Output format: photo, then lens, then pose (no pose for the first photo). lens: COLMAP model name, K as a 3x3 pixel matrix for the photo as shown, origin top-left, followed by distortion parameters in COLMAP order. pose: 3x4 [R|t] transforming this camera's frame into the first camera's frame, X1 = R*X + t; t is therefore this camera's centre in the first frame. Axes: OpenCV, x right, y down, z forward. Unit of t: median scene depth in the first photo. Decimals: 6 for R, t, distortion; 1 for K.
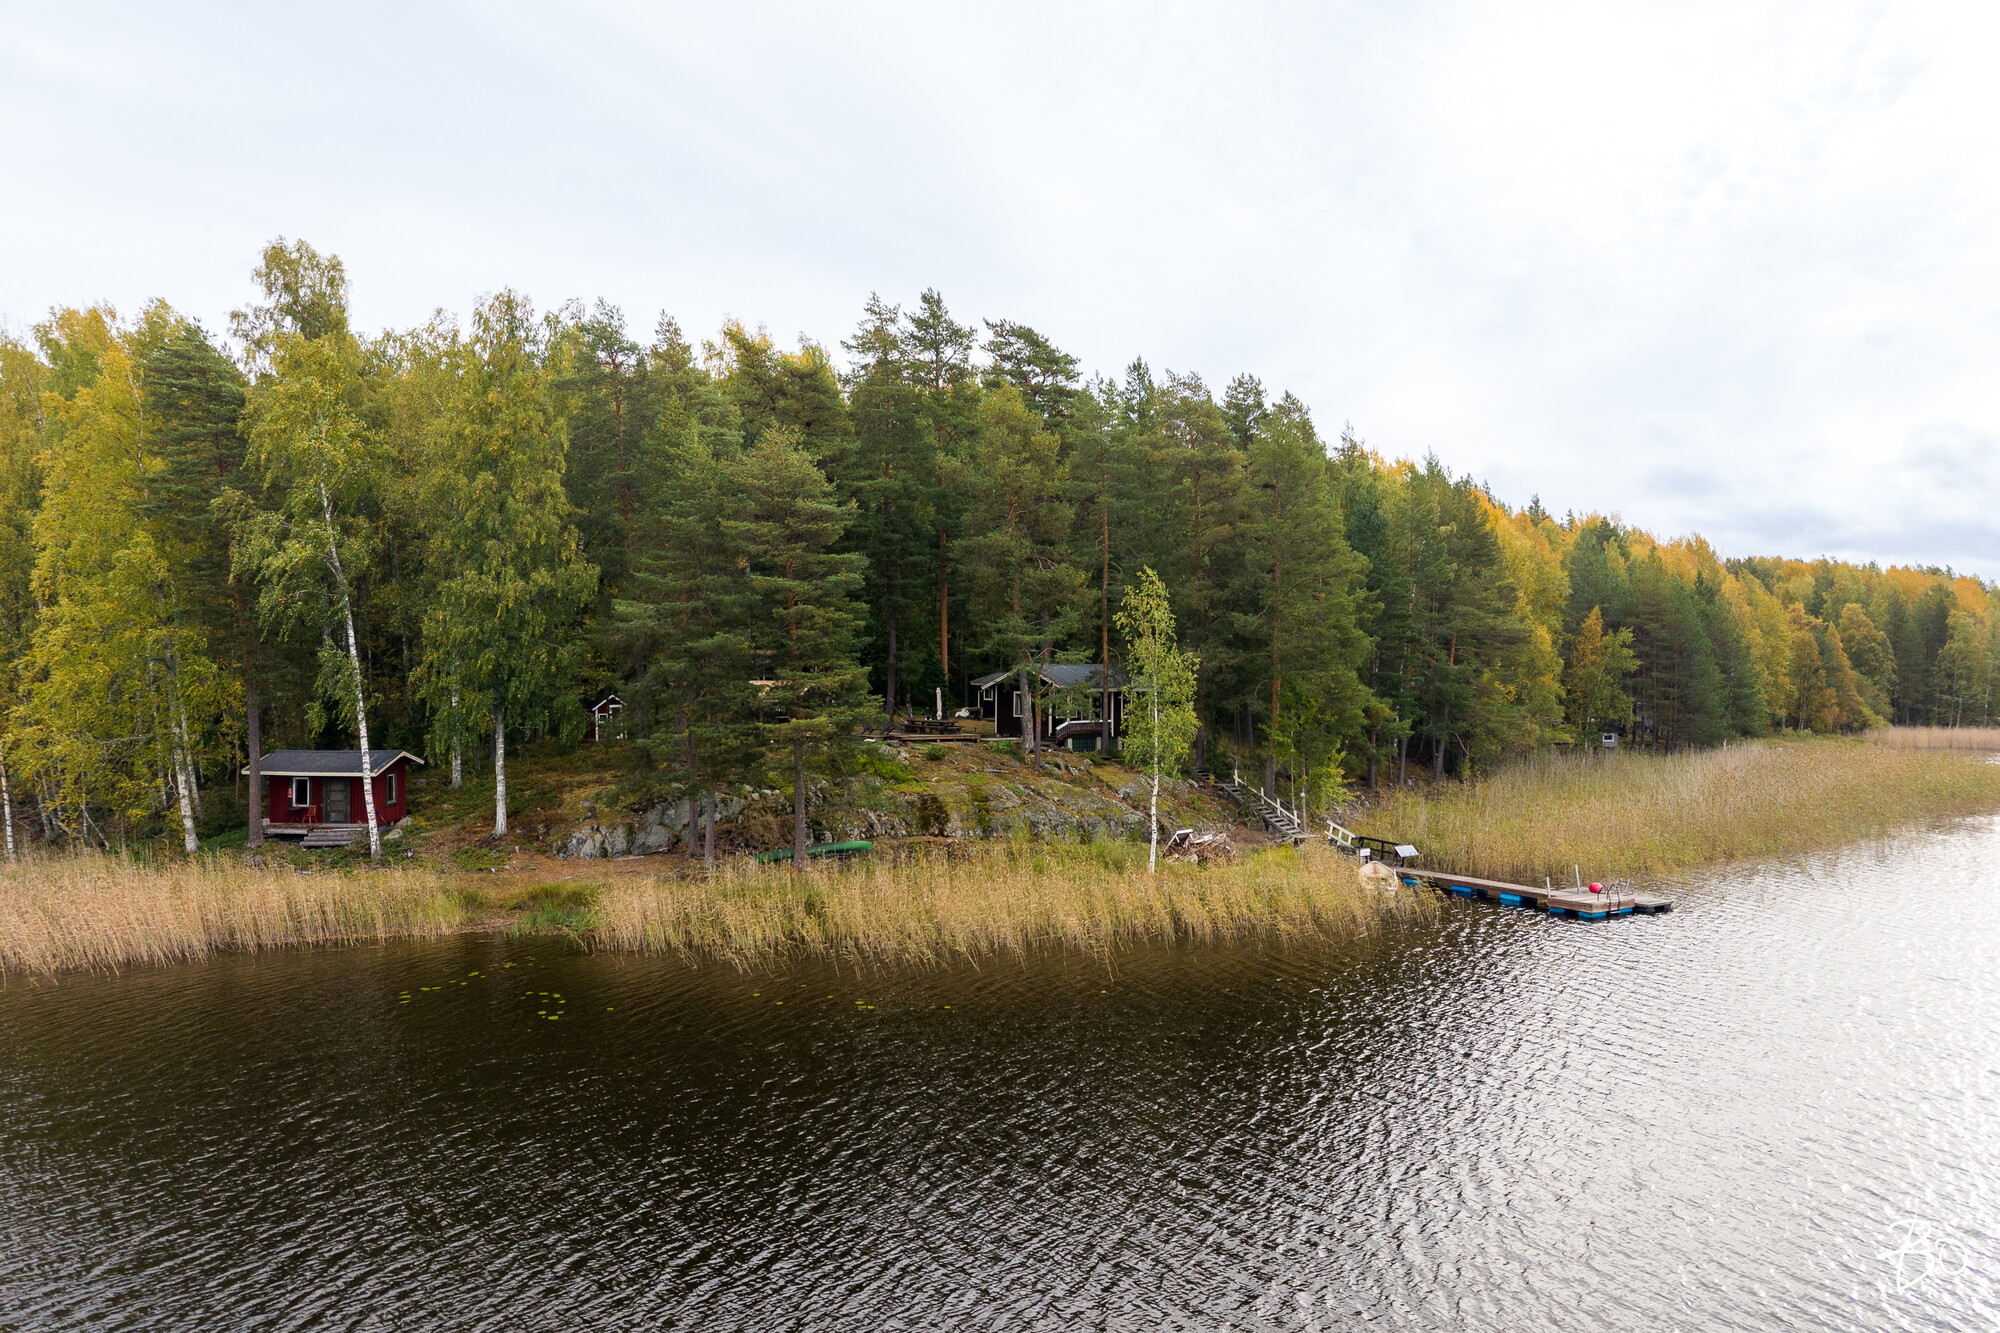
lens RADIAL K [[1345.4, 0, 1000.0], [0, 1345.4, 666.5], [0, 0, 1]] dist [0.062398, -0.083529]
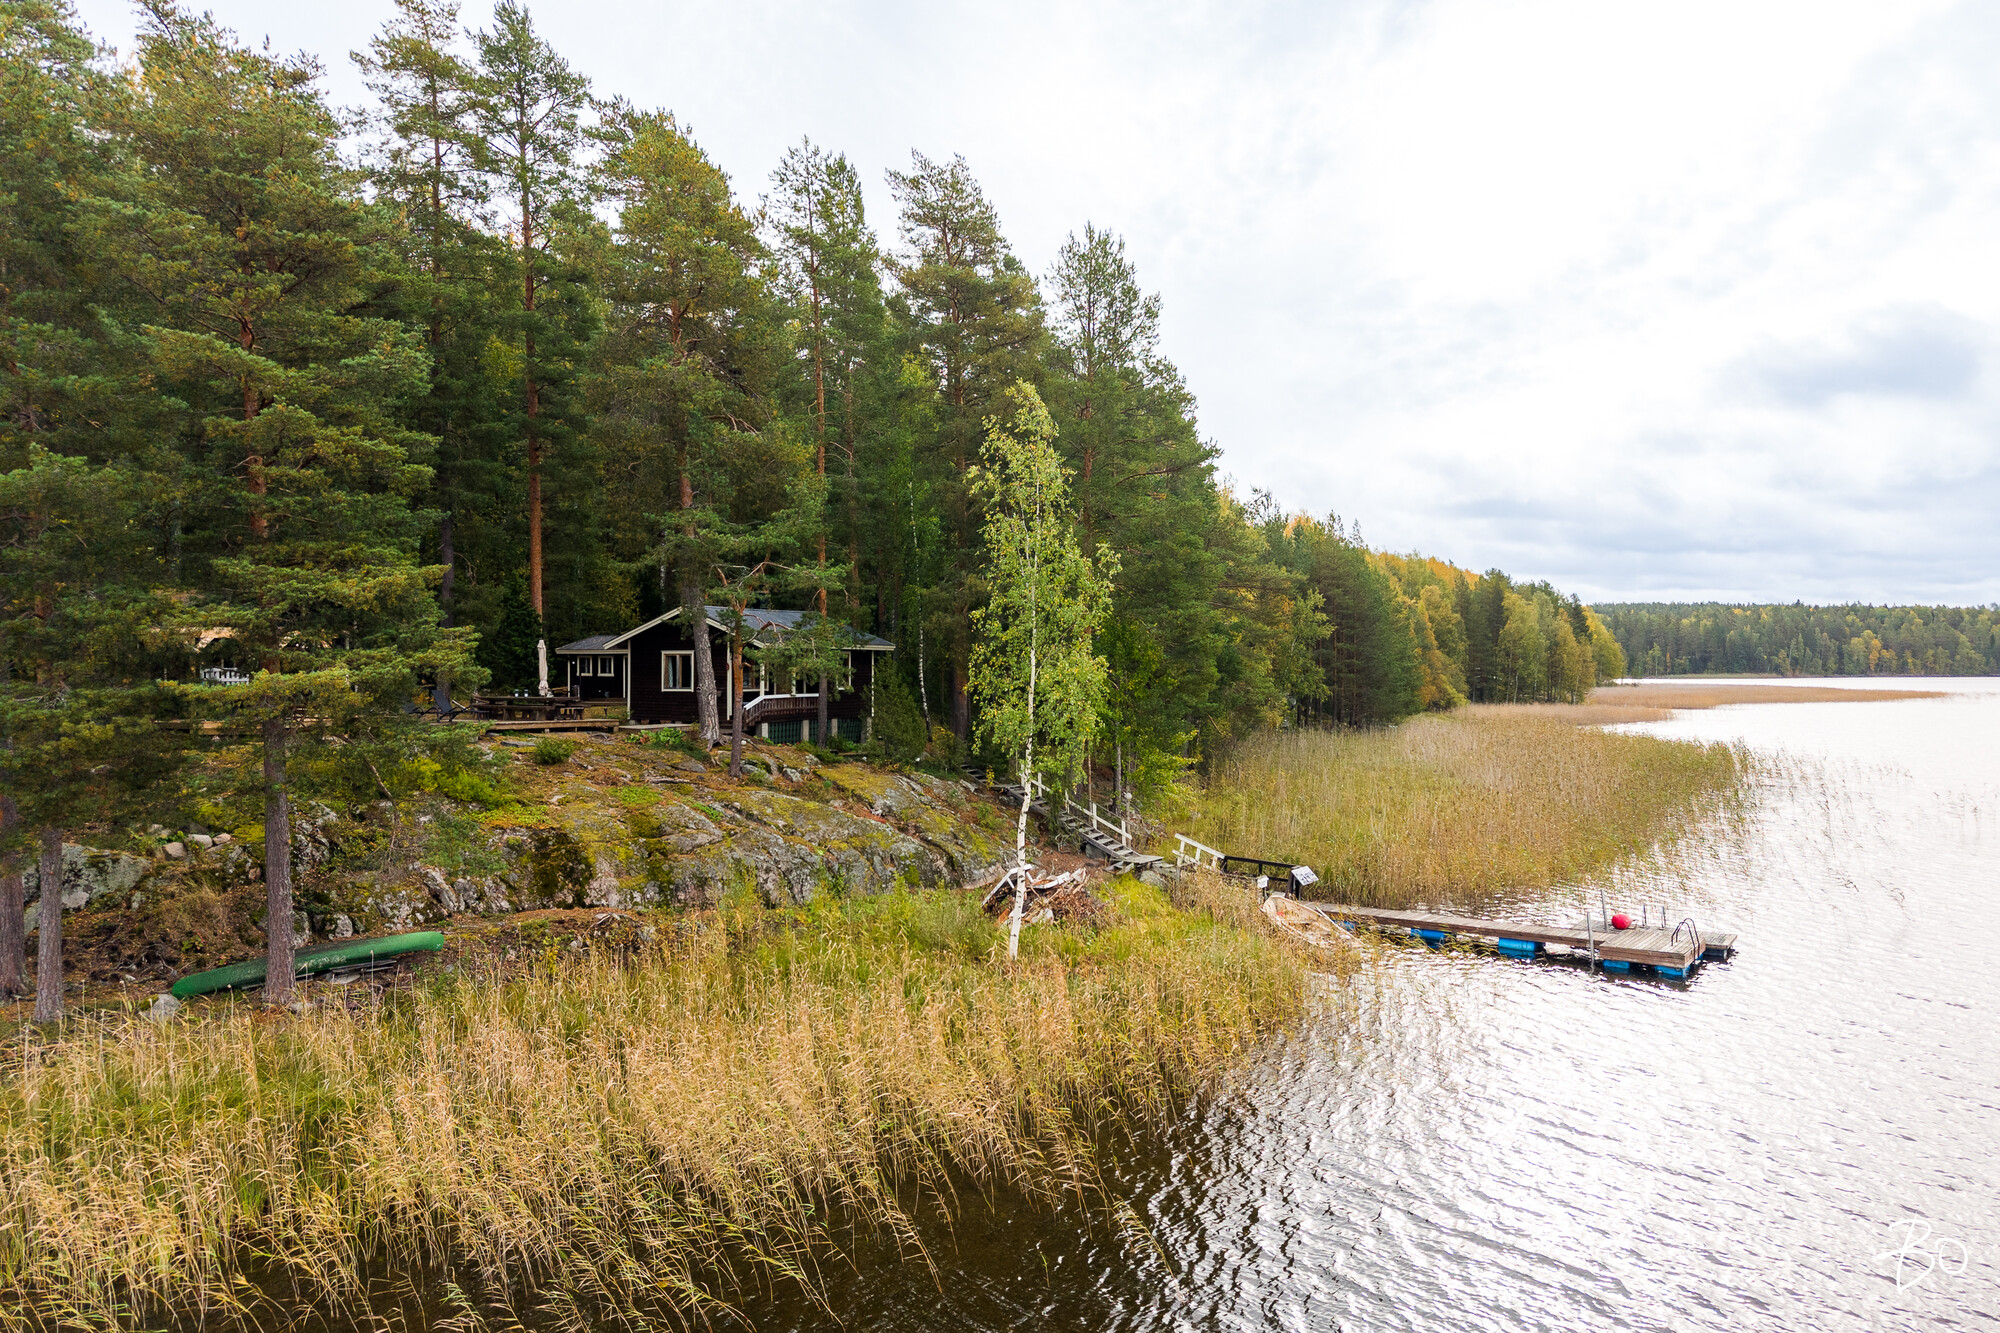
lens RADIAL K [[1359.5, 0, 1022.2], [0, 1359.5, 662.4], [0, 0, 1]] dist [-0.008089, -0.000763]
pose [[0.936061, -0.007553, 0.351757, -0.068857], [0.008733, 0.999960, -0.001769, 0.033590], [-0.351730, 0.004728, 0.936090, 0.449861]]
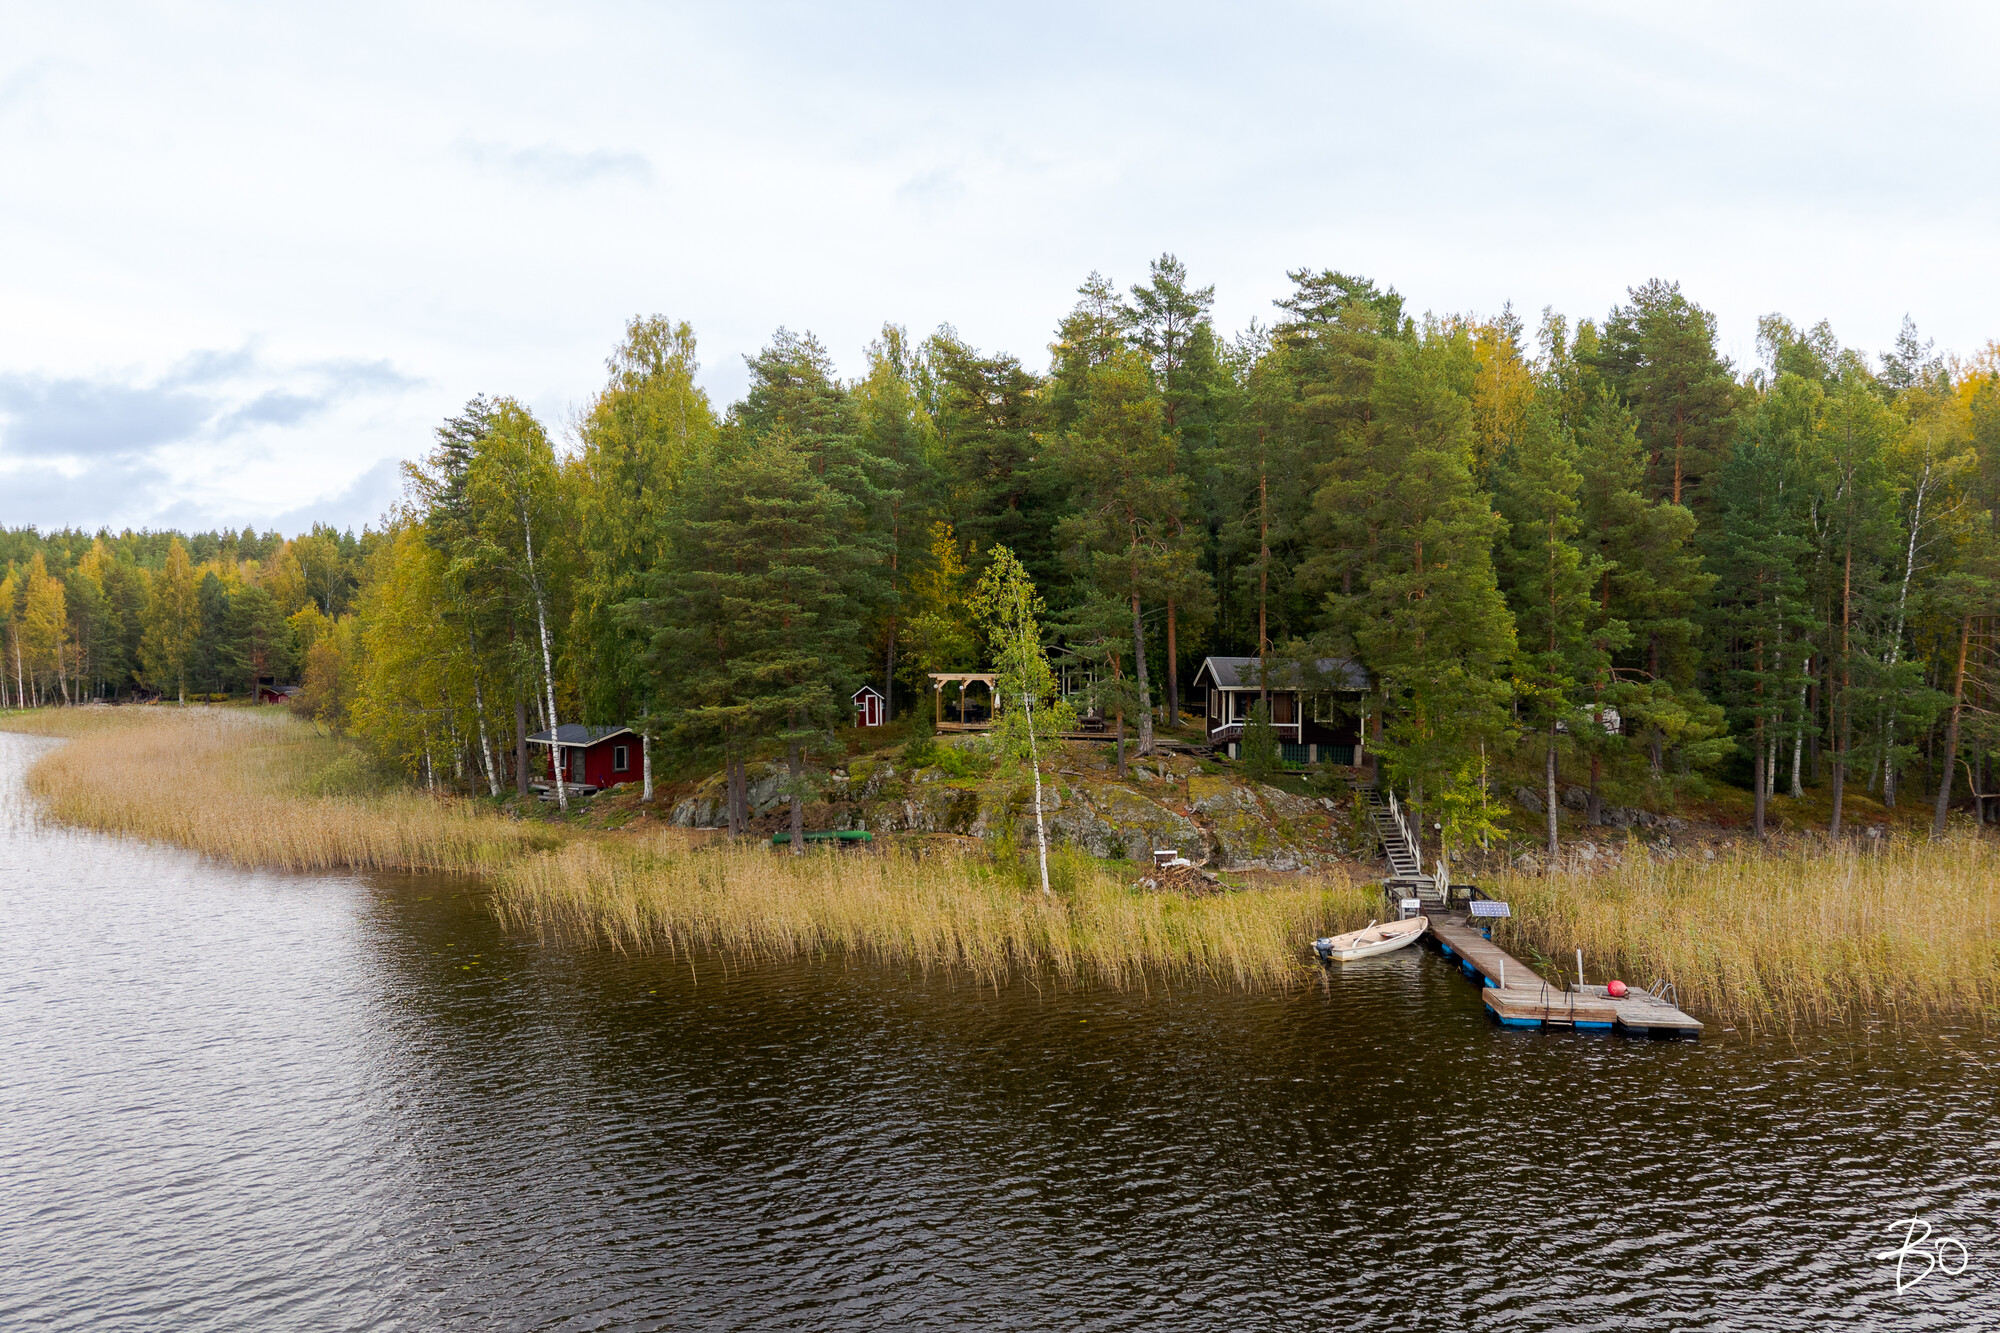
lens RADIAL K [[1359.5, 0, 1022.2], [0, 1359.5, 662.4], [0, 0, 1]] dist [-0.008089, -0.000763]
pose [[0.790835, 0.002528, -0.612024, 0.597807], [-0.003956, 0.999992, -0.000982, 0.004321], [0.612016, 0.003198, 0.790839, 0.265373]]
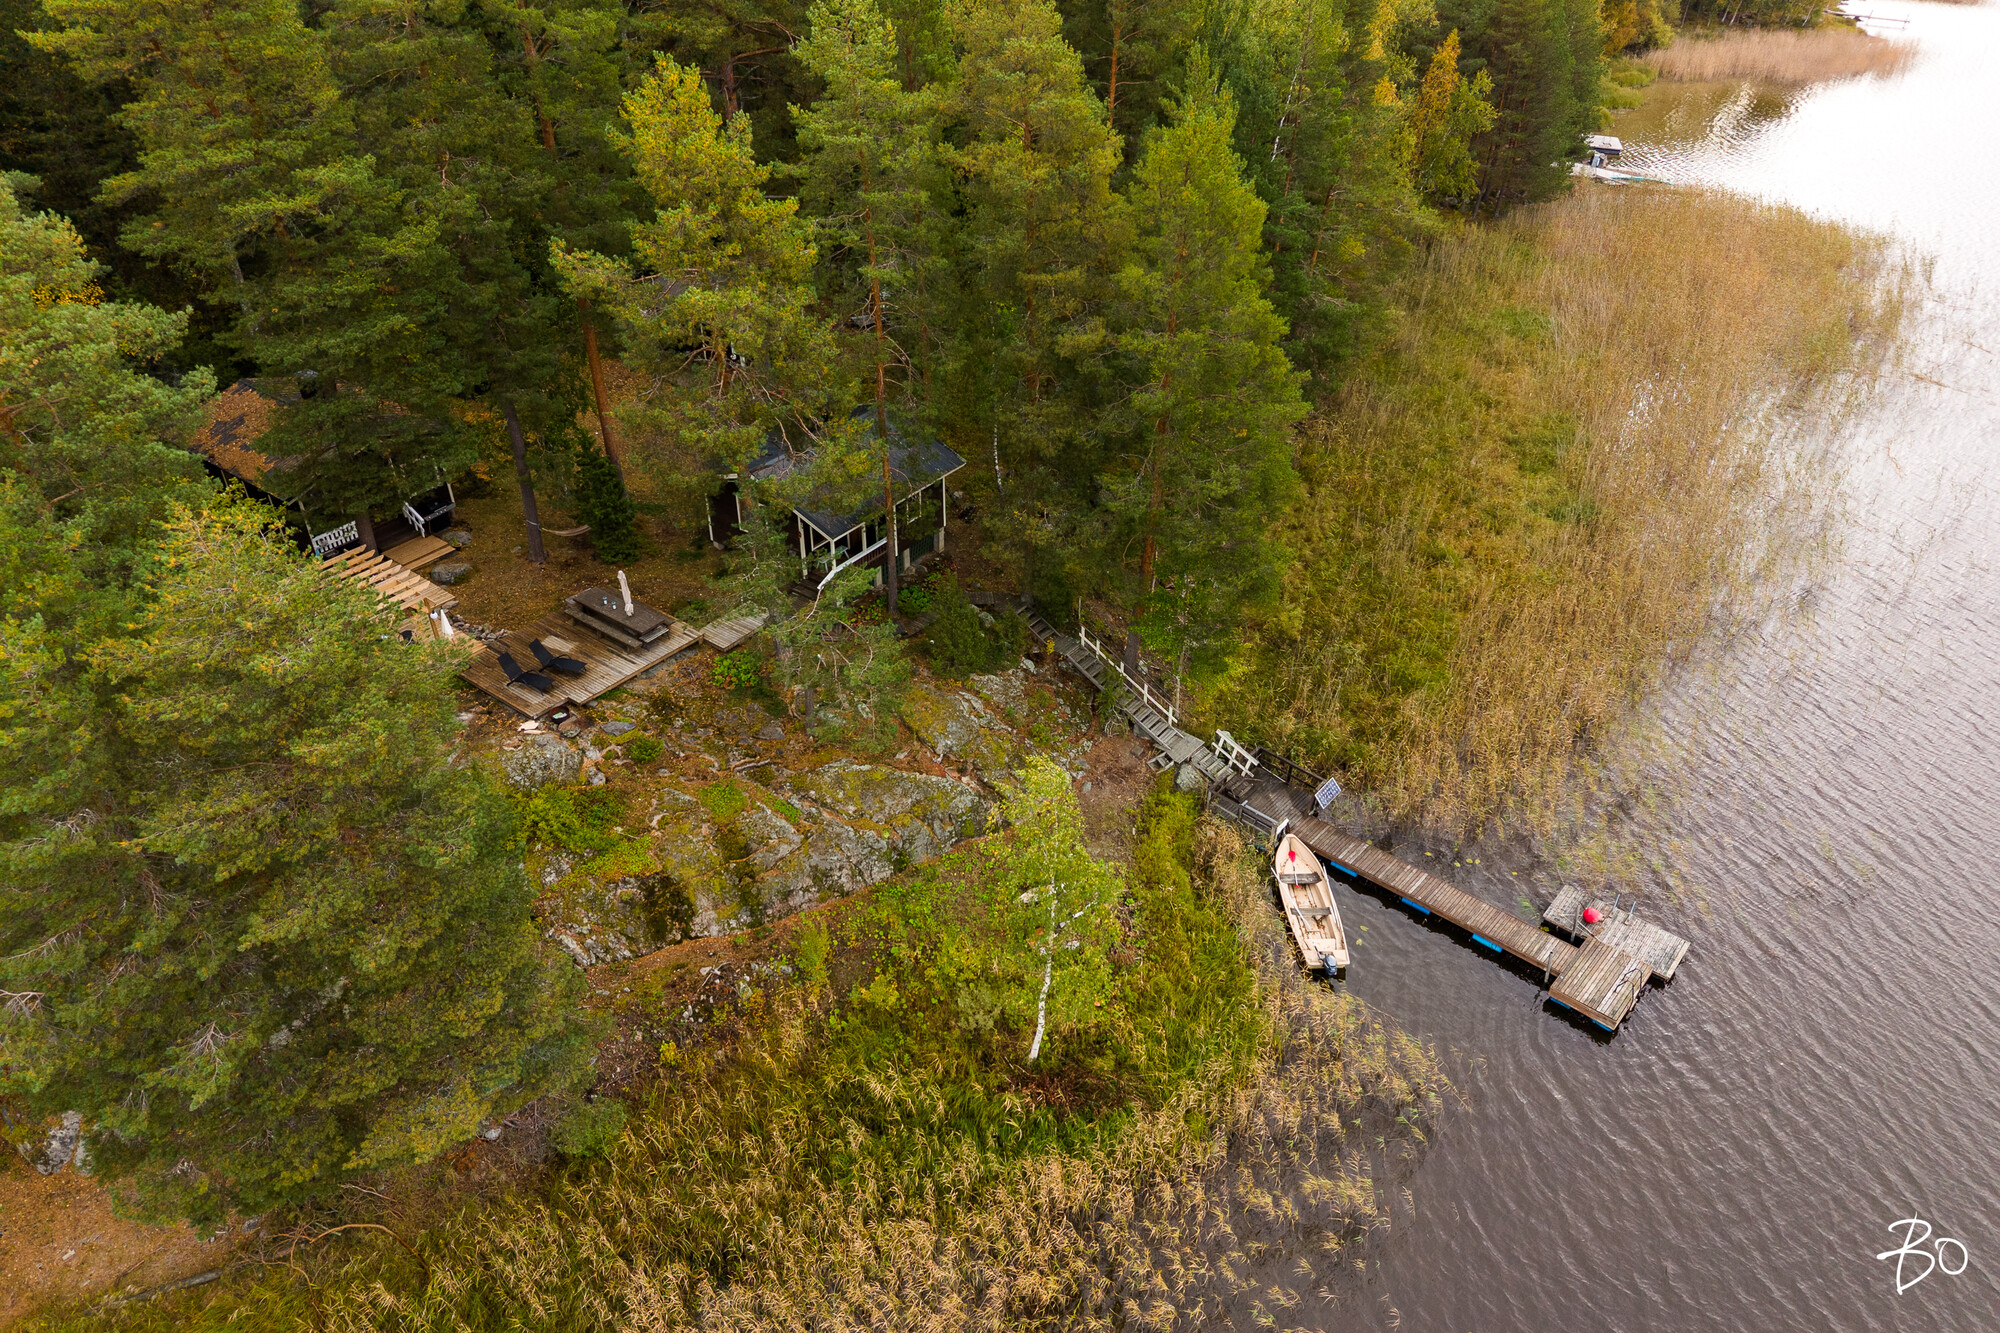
lens RADIAL K [[1345.4, 0, 1000.0], [0, 1345.4, 666.5], [0, 0, 1]] dist [0.062398, -0.083529]
pose [[0.968920, -0.143399, 0.201573, -0.010678], [0.003872, 0.823536, 0.567251, -0.351164], [-0.247346, -0.548840, 0.798496, 0.529808]]
